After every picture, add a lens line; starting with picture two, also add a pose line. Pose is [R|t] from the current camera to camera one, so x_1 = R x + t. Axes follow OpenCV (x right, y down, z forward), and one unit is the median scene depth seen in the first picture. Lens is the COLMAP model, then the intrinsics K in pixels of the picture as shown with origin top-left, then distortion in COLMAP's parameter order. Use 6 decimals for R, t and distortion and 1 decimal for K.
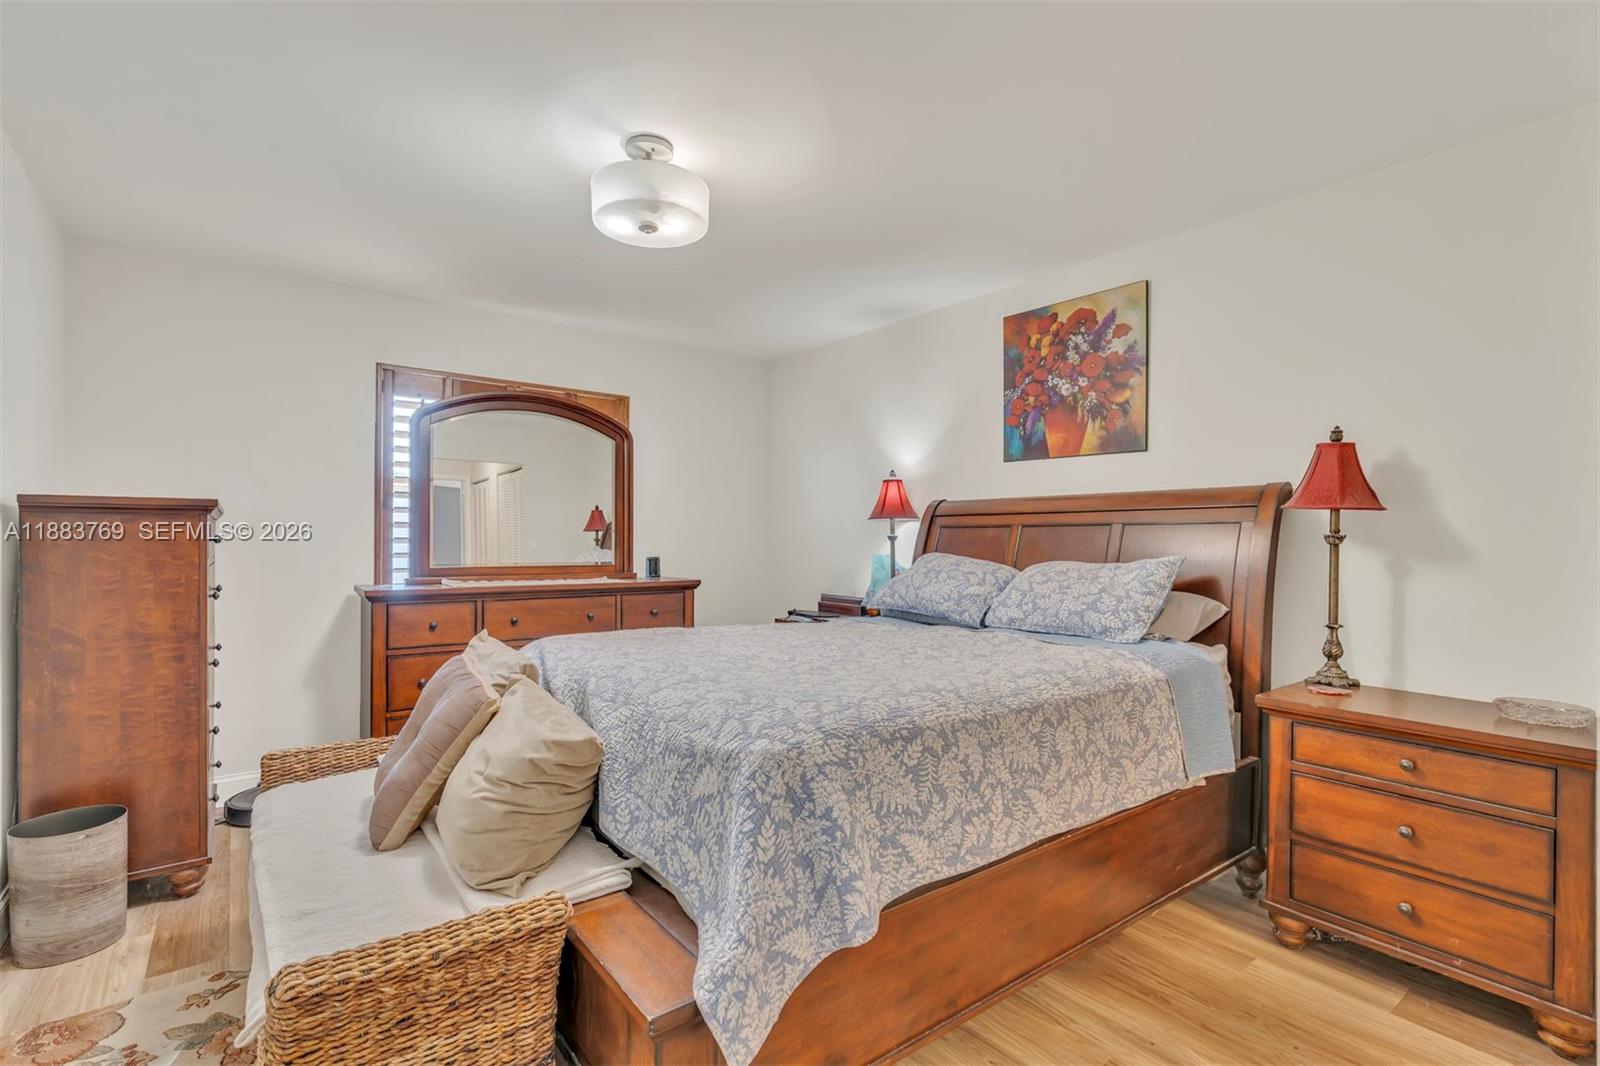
lens RADIAL K [[736.3, 0, 806.0], [0, 736.3, 541.8], [0, 0, 1]] dist [-0.009680, 0.003696]
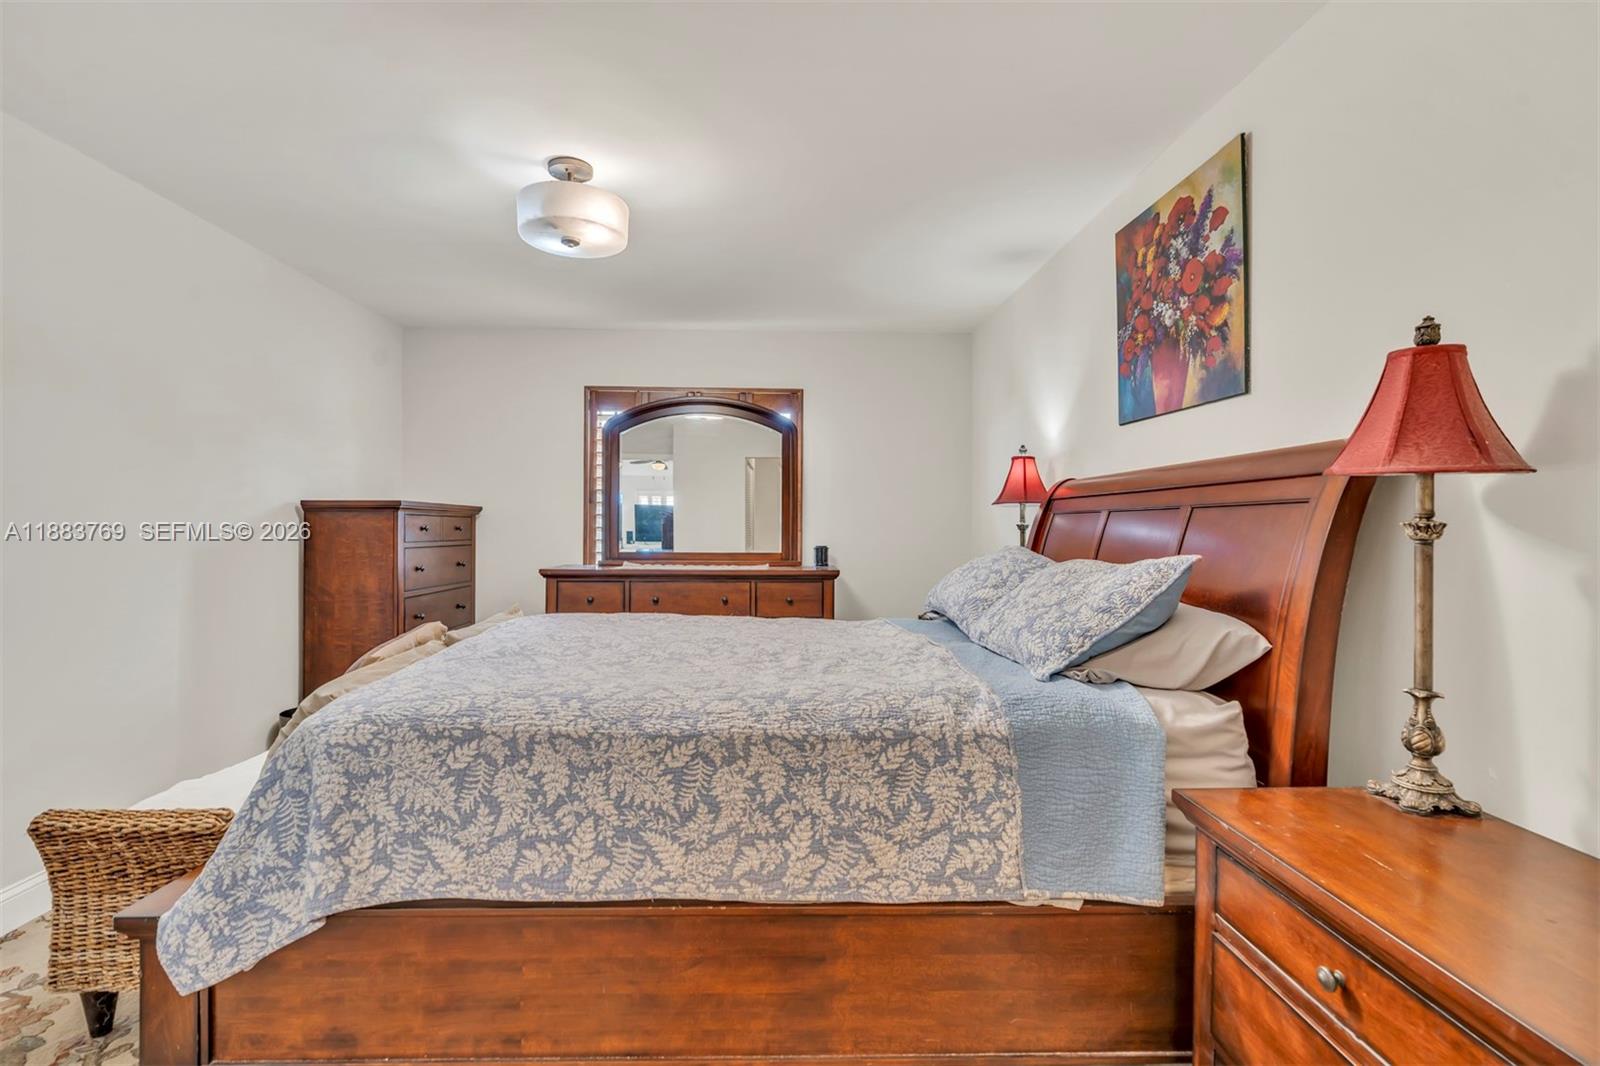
lens RADIAL K [[736.3, 0, 797.3], [0, 736.3, 525.7], [0, 0, 1]] dist [-0.009680, 0.003696]
pose [[0.812097, -0.001648, -0.583520, 0.503867], [-0.001797, 0.999984, -0.005324, -0.002382], [0.583520, 0.005372, 0.812081, 0.231797]]
